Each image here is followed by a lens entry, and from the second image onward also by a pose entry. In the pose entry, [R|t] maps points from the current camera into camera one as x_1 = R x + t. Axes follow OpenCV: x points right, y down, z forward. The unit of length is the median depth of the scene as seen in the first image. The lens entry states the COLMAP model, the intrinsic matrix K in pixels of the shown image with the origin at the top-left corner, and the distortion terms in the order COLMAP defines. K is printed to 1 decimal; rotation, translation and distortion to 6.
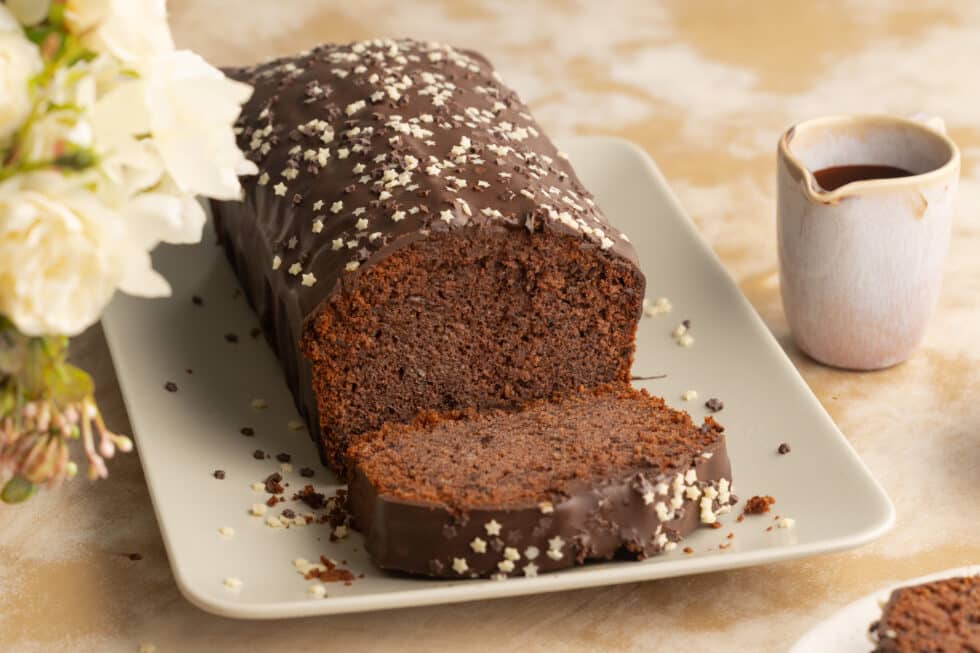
lens RADIAL K [[3327.4, 0, 488.1], [0, 3327.4, 331.0], [0, 0, 1]] dist [-0.640374, 0.000000]
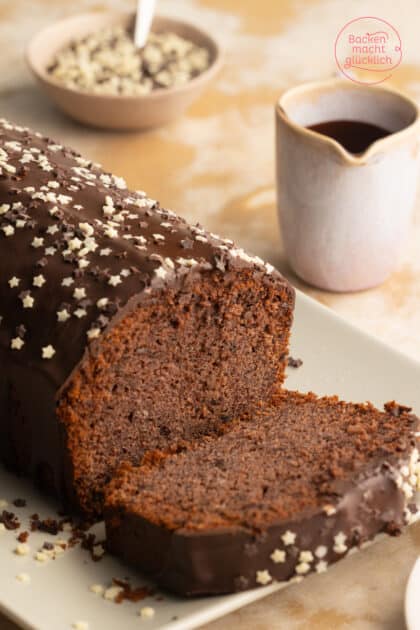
lens RADIAL K [[2550.4, 0, 209.8], [0, 2550.4, 314.7], [0, 0, 1]] dist [-0.214790, 0.000000]
pose [[0.903563, -0.192295, 0.382878, -0.327682], [0.171843, 0.981250, 0.087281, -0.092473], [-0.392483, -0.013069, 0.919666, 0.200160]]
